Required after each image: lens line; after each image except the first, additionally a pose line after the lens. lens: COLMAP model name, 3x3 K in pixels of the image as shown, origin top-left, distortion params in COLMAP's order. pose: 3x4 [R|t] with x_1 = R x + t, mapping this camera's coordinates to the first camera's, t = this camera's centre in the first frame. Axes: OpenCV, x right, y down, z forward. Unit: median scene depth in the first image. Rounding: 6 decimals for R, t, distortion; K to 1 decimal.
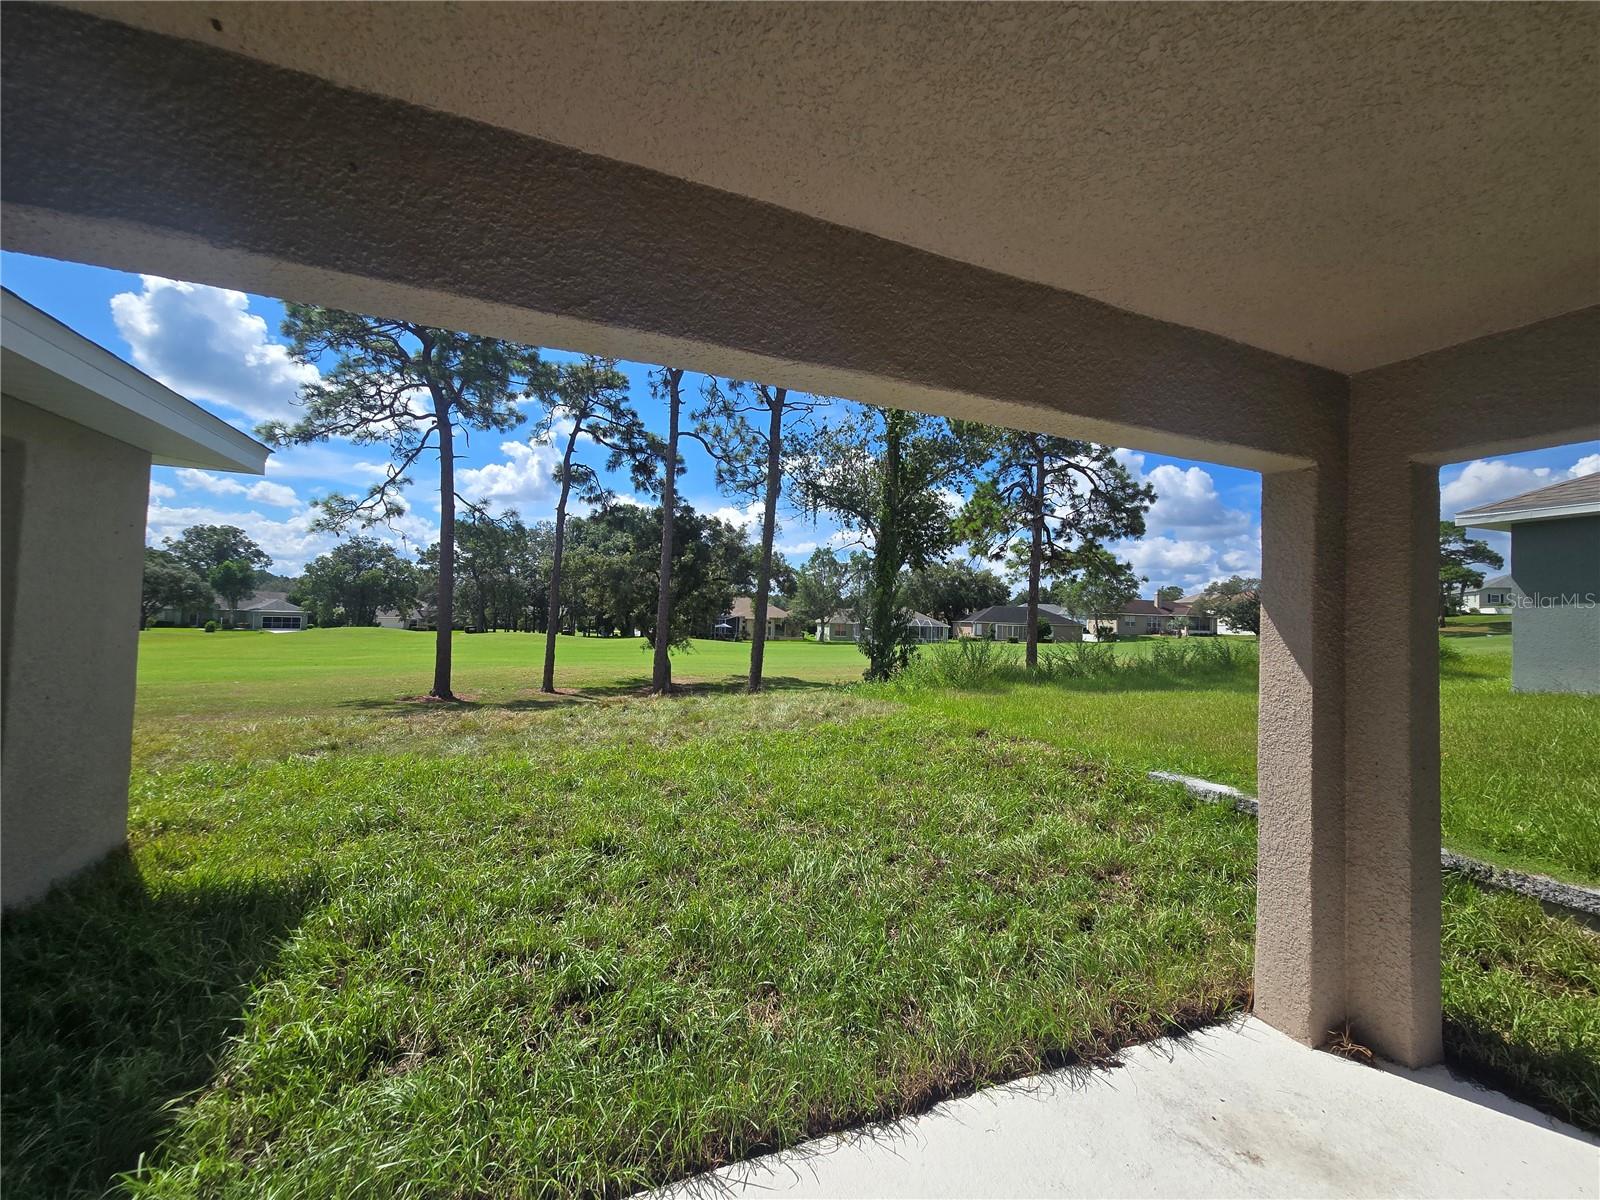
lens RADIAL K [[640.5, 0, 803.1], [0, 640.5, 612.9], [0, 0, 1]] dist [-0.000136, 0.000005]
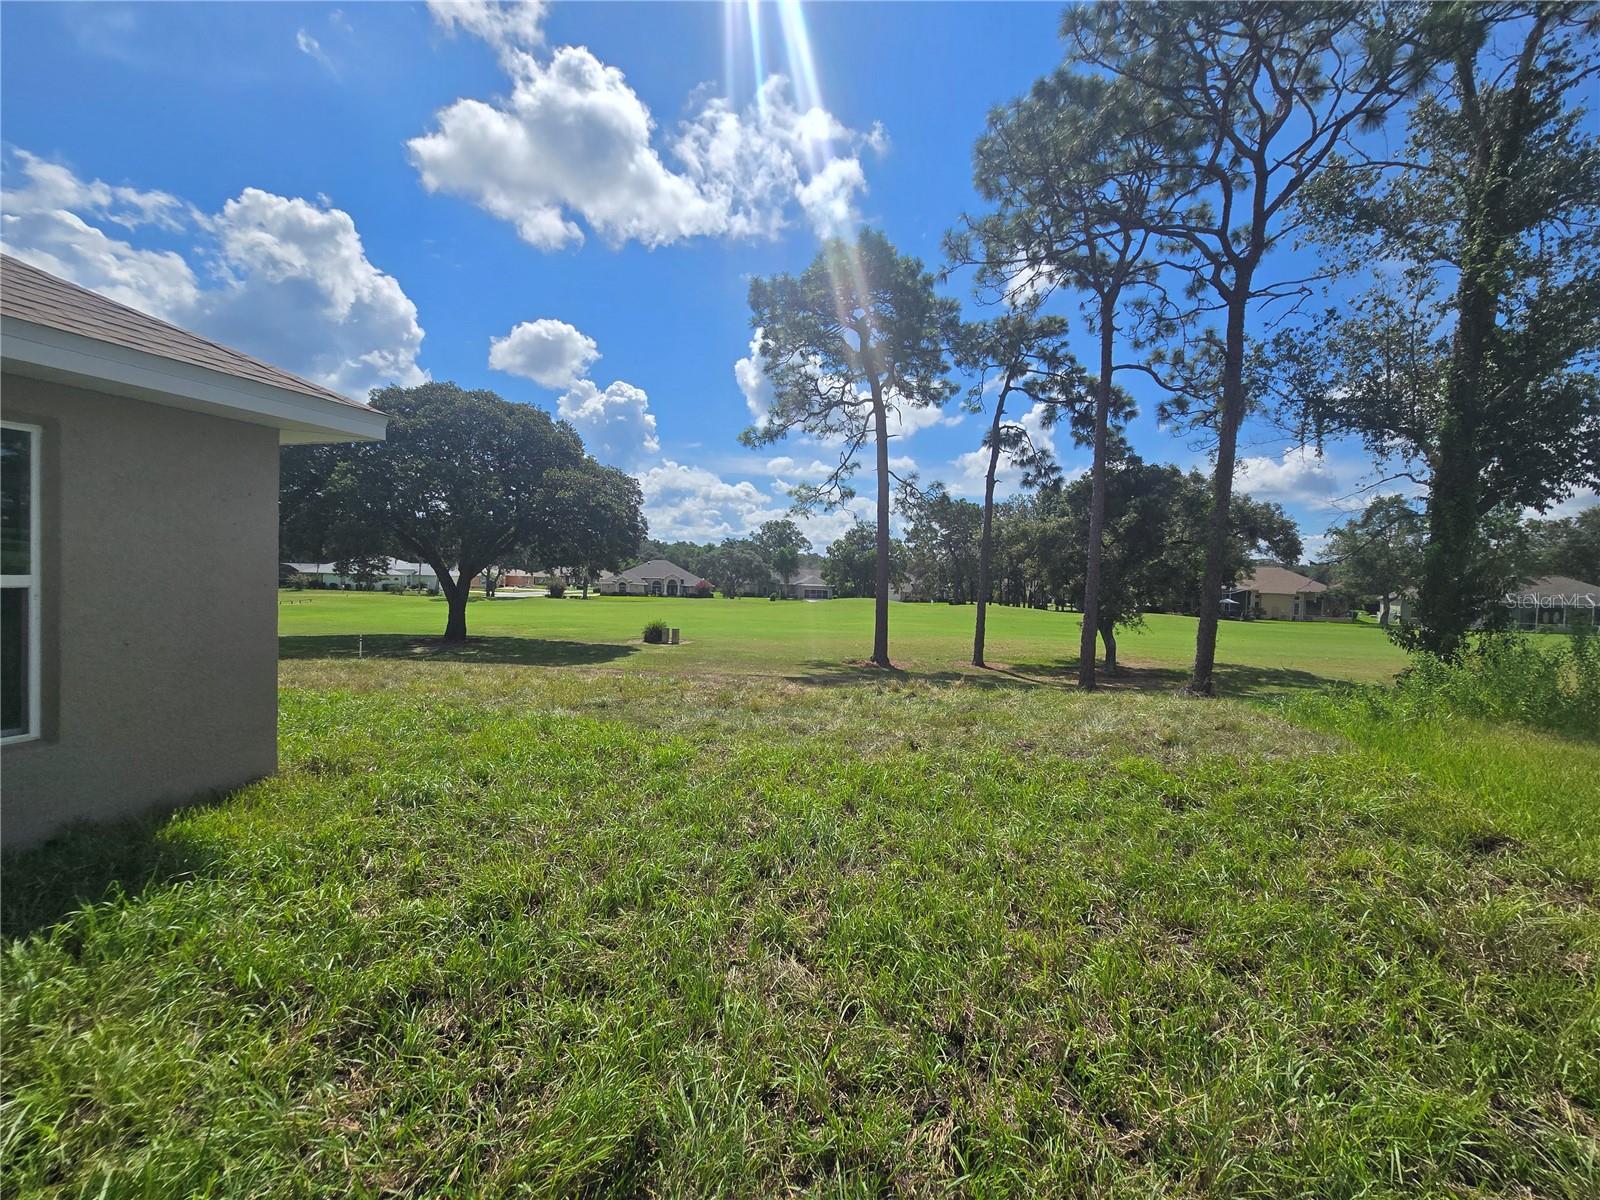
lens RADIAL K [[645.8, 0, 830.5], [0, 645.8, 604.4], [0, 0, 1]] dist [0.003324, 0.000371]
pose [[0.770905, 0.016215, -0.636743, 0.051393], [0.001367, 0.999632, 0.027110, 0.002824], [0.636948, -0.021770, 0.770599, 0.093053]]
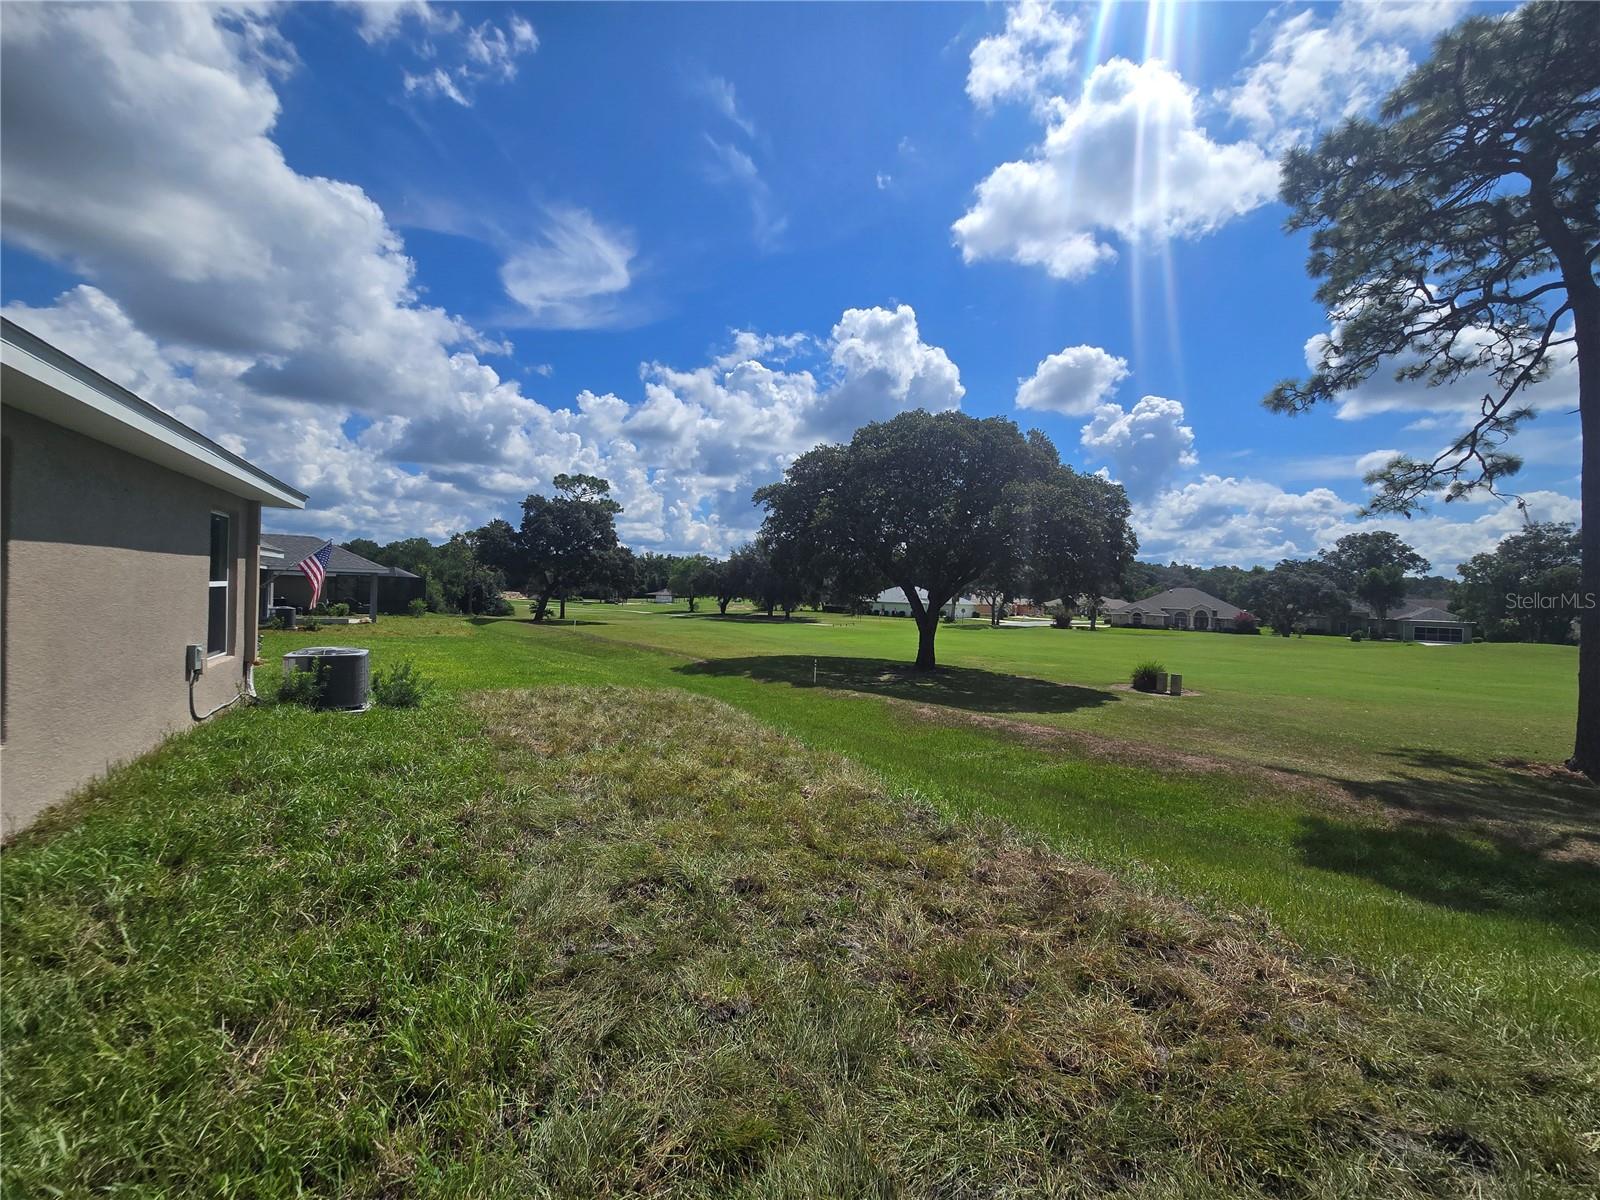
lens RADIAL K [[645.8, 0, 830.5], [0, 645.8, 604.4], [0, 0, 1]] dist [0.003324, 0.000371]
pose [[0.101597, -0.008672, -0.994788, -0.049027], [-0.019300, 0.999757, -0.010687, -0.000666], [0.994638, 0.020285, 0.101404, 0.226324]]
